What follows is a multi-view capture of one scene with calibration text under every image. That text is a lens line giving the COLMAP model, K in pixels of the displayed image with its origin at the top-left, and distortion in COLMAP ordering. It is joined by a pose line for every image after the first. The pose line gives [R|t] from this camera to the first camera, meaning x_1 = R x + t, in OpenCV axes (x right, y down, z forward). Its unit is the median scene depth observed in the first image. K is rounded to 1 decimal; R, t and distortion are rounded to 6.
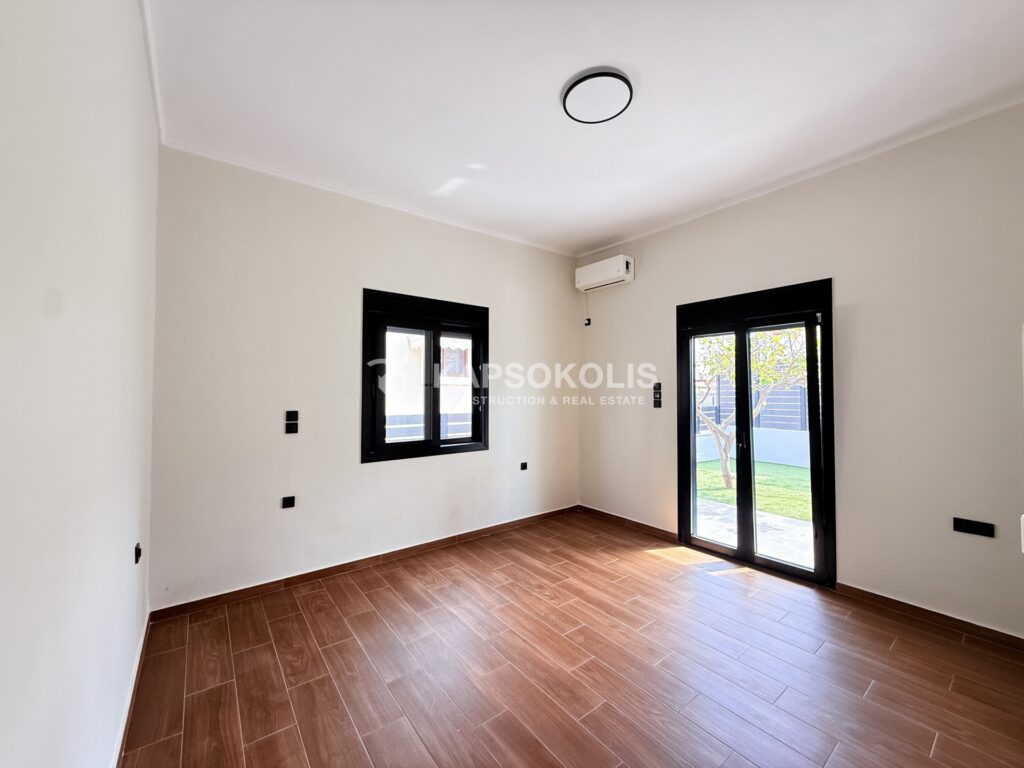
lens RADIAL K [[406.0, 0, 508.2], [0, 406.0, 382.5], [0, 0, 1]] dist [0.000285, 0.000499]
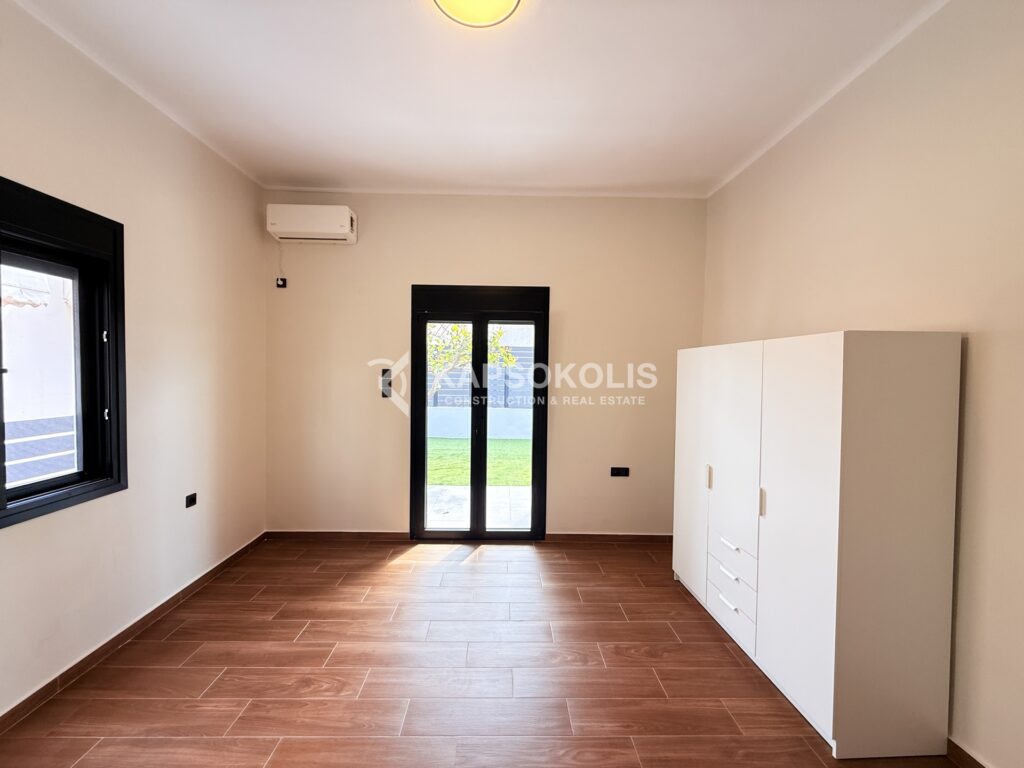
lens RADIAL K [[406.0, 0, 508.2], [0, 406.0, 382.5], [0, 0, 1]] dist [0.000285, 0.000499]
pose [[0.591888, -0.015649, 0.805869, -0.231813], [-0.031163, 0.998620, 0.042280, -0.019625], [-0.805418, -0.050138, 0.590583, 0.341862]]
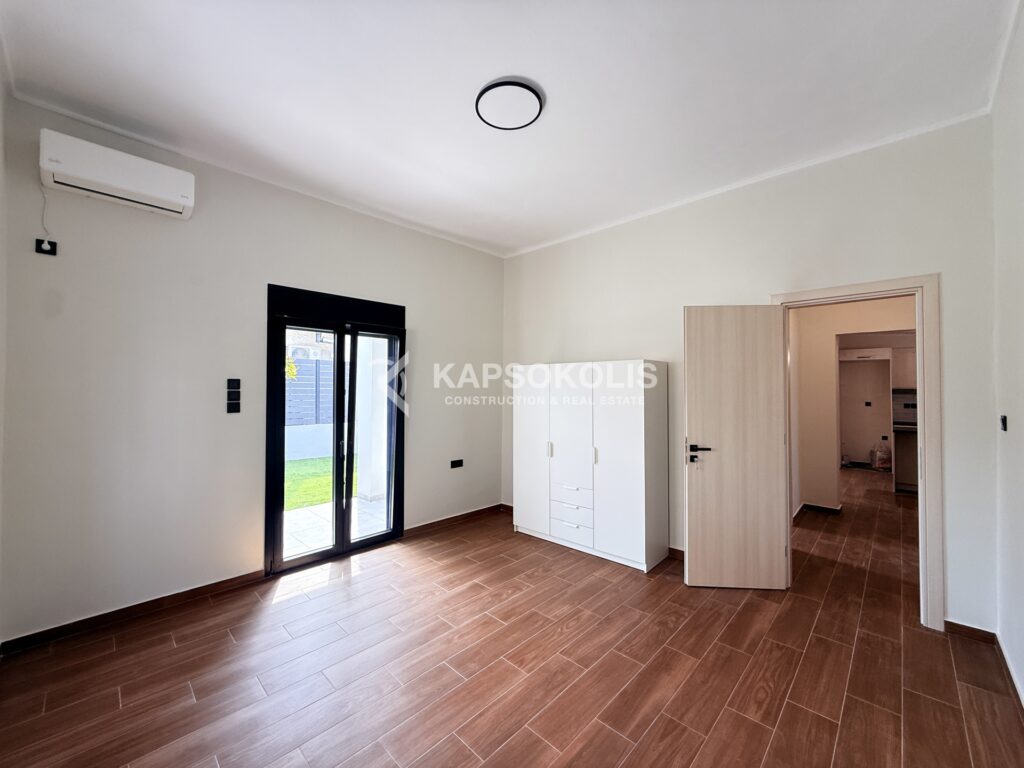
lens RADIAL K [[406.0, 0, 508.2], [0, 406.0, 382.5], [0, 0, 1]] dist [0.000285, 0.000499]
pose [[-0.146918, 0.013605, 0.989055, -0.539565], [-0.026040, 0.999506, -0.017617, 0.009193], [-0.988806, -0.028343, -0.146491, 0.781835]]
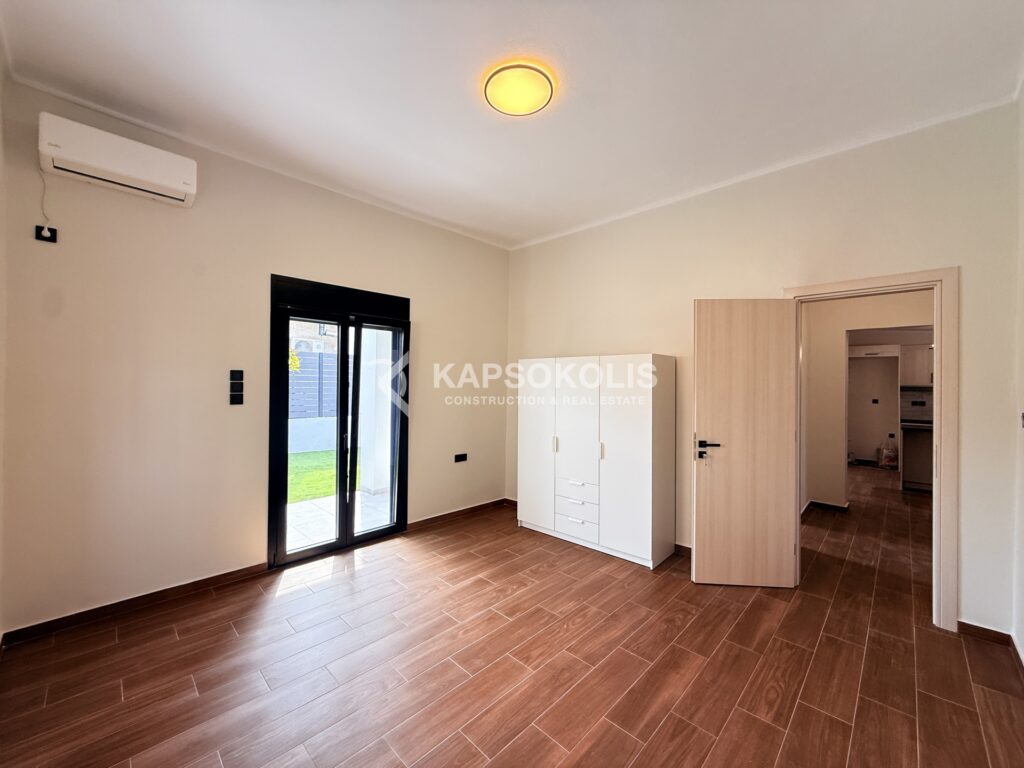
lens RADIAL K [[406.0, 0, 508.2], [0, 406.0, 382.5], [0, 0, 1]] dist [0.000285, 0.000499]
pose [[-0.141374, 0.000589, 0.989956, -0.523841], [-0.033482, 0.999425, -0.005377, 0.013223], [-0.989390, -0.033906, -0.141273, 0.788460]]
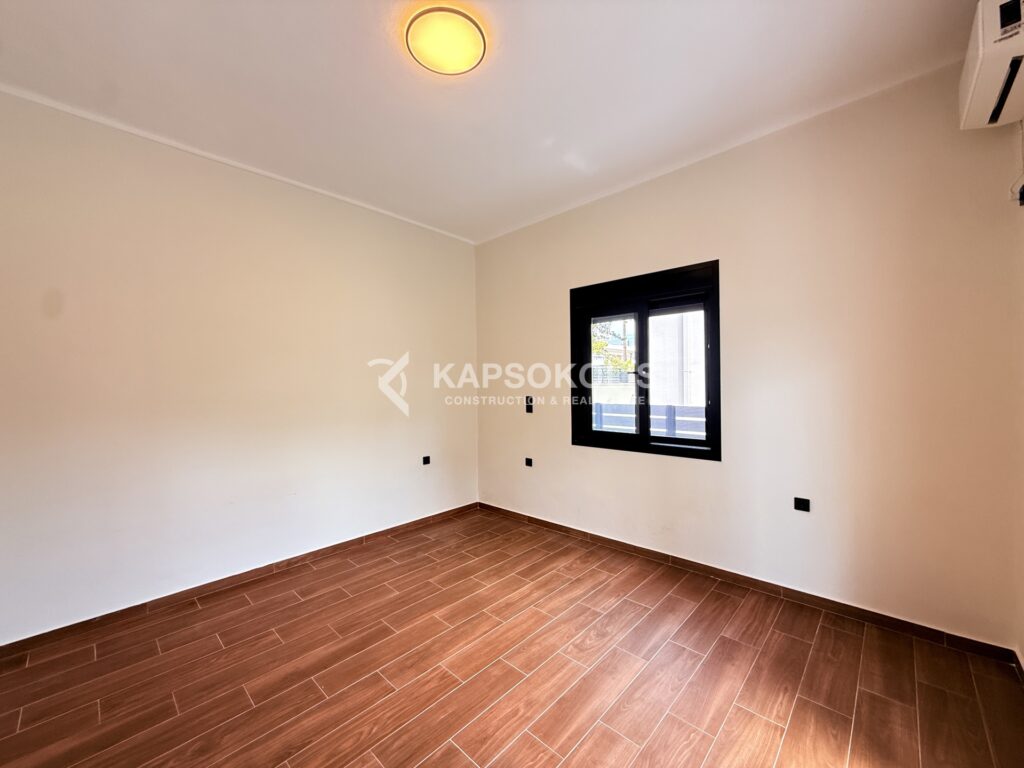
lens RADIAL K [[406.0, 0, 508.2], [0, 406.0, 382.5], [0, 0, 1]] dist [0.000285, 0.000499]
pose [[0.155921, -0.002324, -0.987767, 0.749523], [0.039191, 0.999224, 0.003835, 0.014383], [0.986992, -0.039309, 0.155892, 0.667697]]
